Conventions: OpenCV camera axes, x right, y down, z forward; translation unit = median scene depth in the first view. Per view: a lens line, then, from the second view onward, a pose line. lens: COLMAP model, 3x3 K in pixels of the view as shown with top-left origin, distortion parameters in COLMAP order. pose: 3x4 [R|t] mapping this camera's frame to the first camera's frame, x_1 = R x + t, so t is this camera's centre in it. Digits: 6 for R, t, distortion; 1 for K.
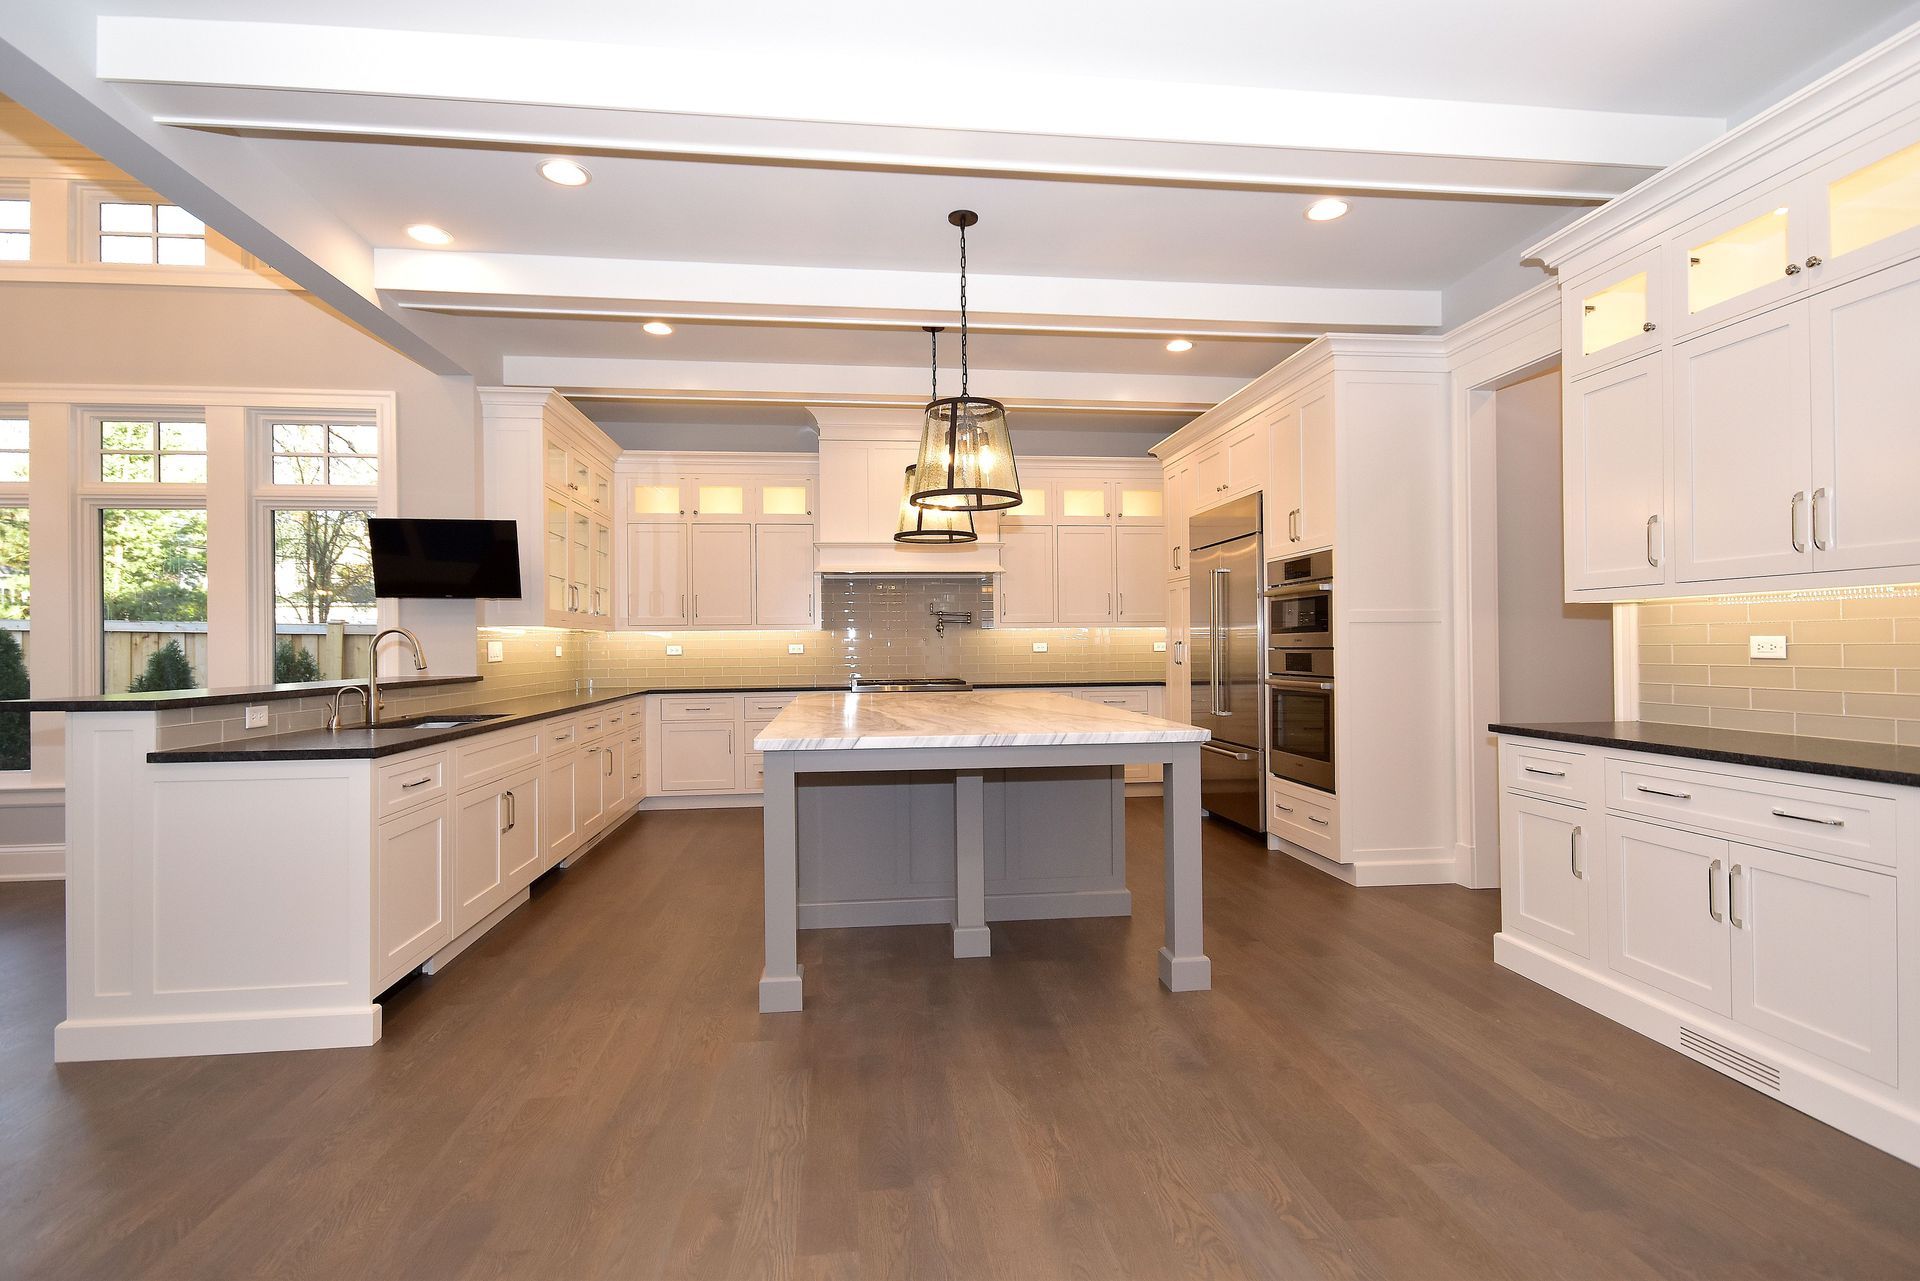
lens RADIAL K [[906.9, 0, 942.4], [0, 906.9, 634.6], [0, 0, 1]] dist [0.005953, 0.001240]
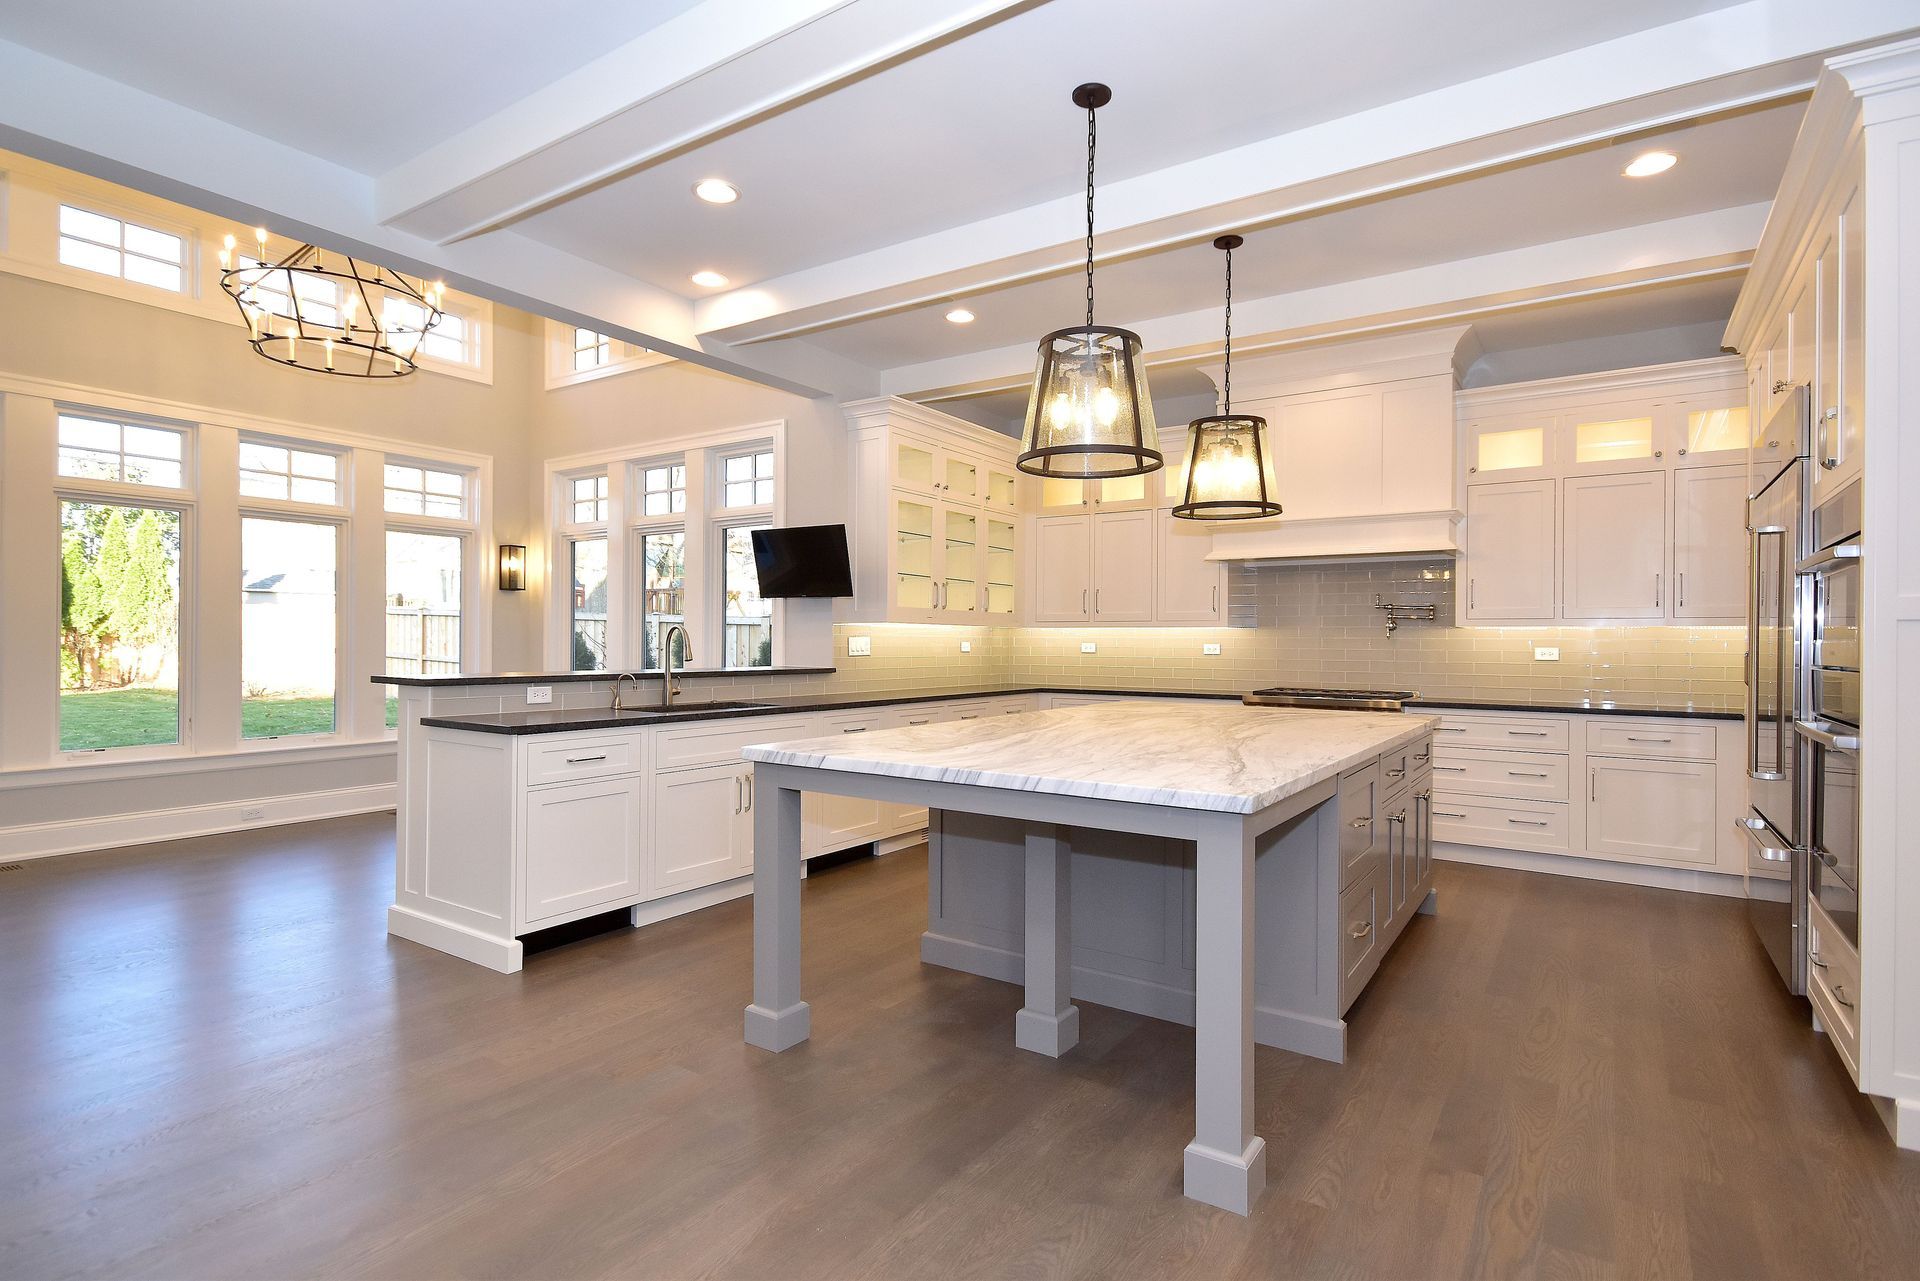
lens RADIAL K [[932.0, 0, 967.6], [0, 932.0, 632.7], [0, 0, 1]] dist [0.016925, -0.006941]
pose [[0.771685, 0.009069, -0.635941, 0.341638], [-0.006962, 0.999959, 0.005811, -0.005263], [0.635967, -0.000057, 0.771716, 0.240603]]
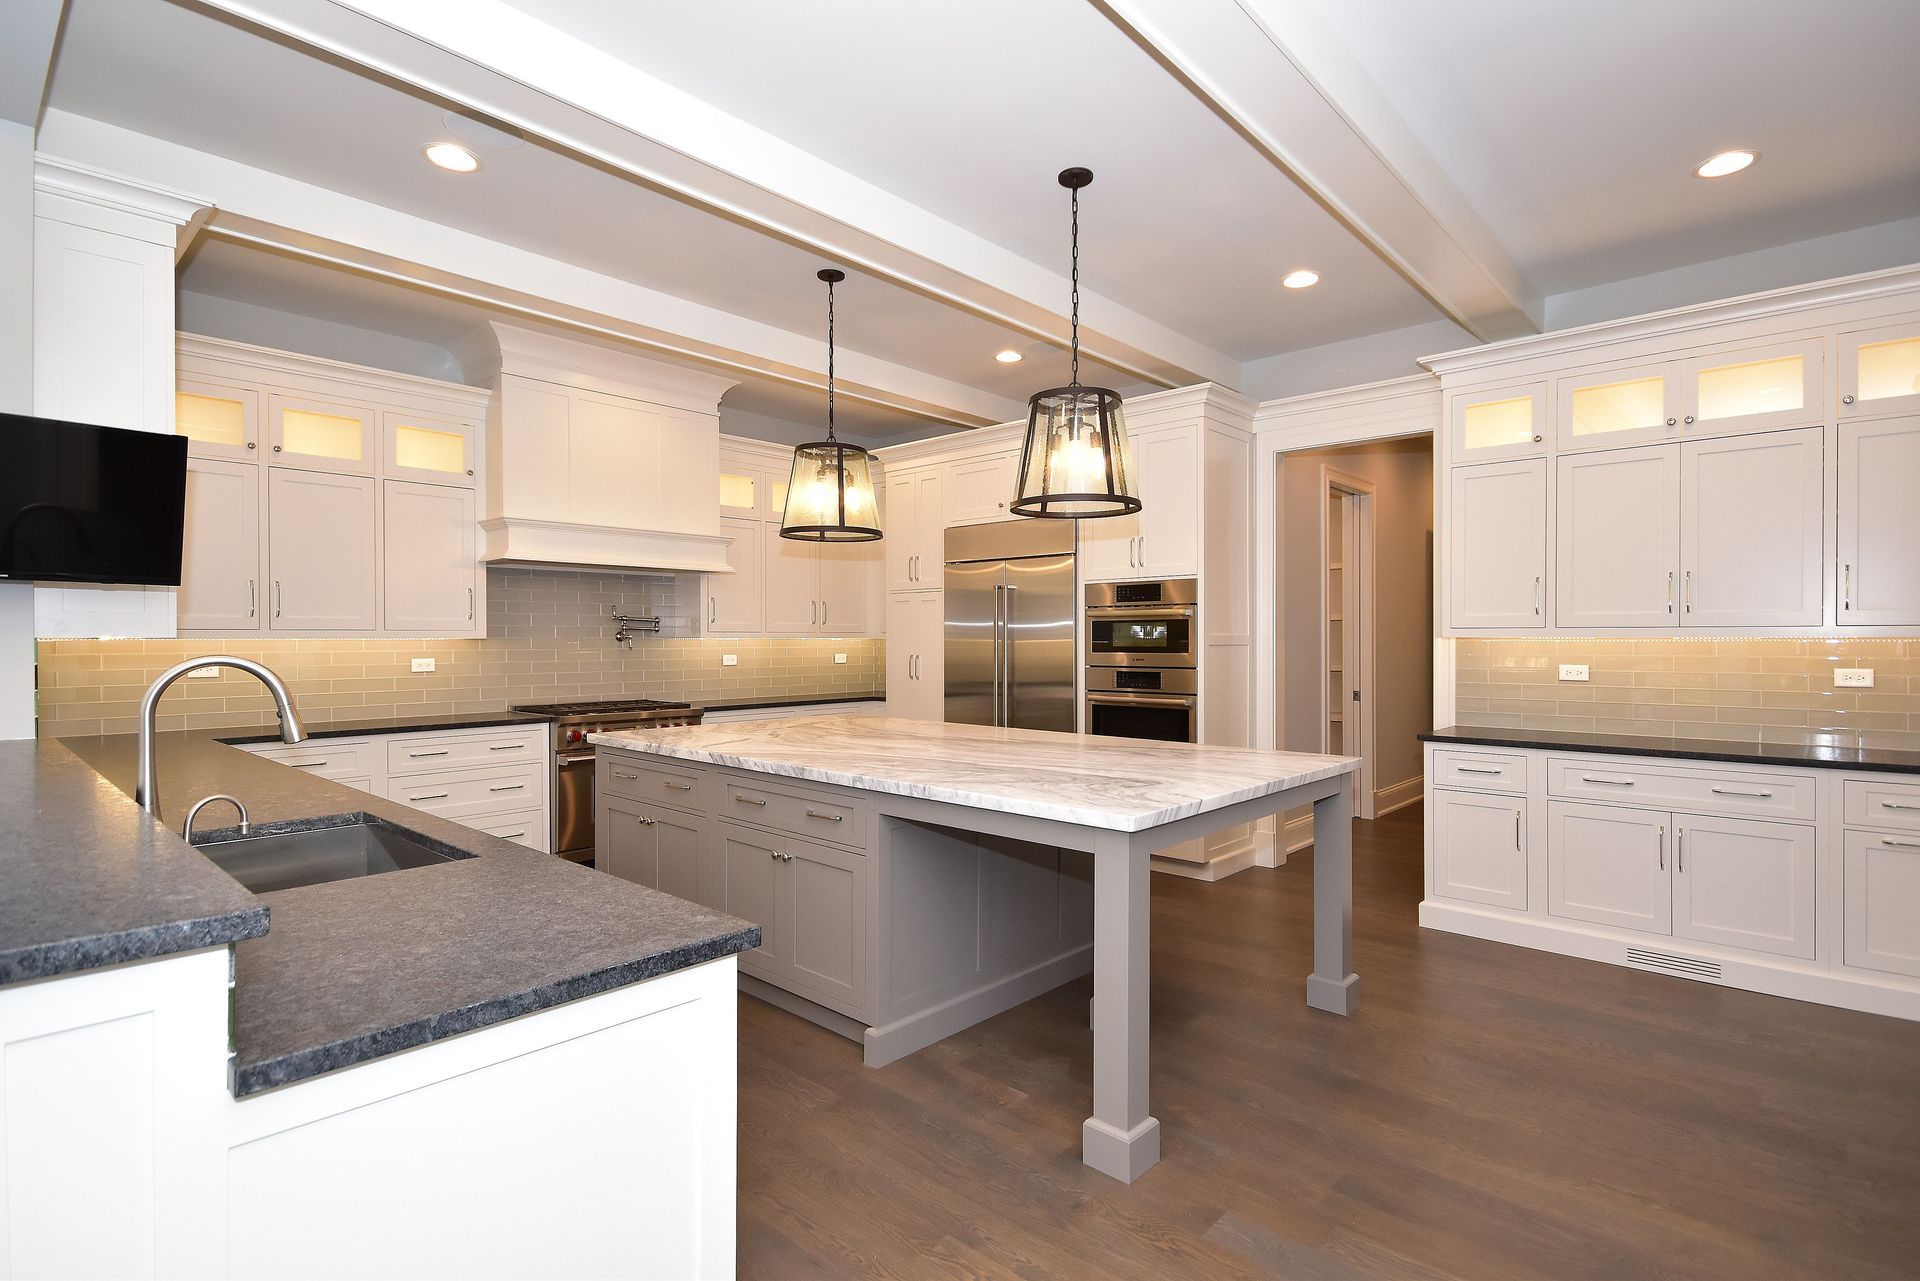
lens RADIAL K [[932.0, 0, 937.5], [0, 932.0, 629.9], [0, 0, 1]] dist [0.016925, -0.006941]
pose [[0.761094, 0.014822, 0.648473, -0.486863], [-0.014111, 0.999881, -0.006292, -0.018041], [-0.648489, -0.004361, 0.761212, 0.307228]]
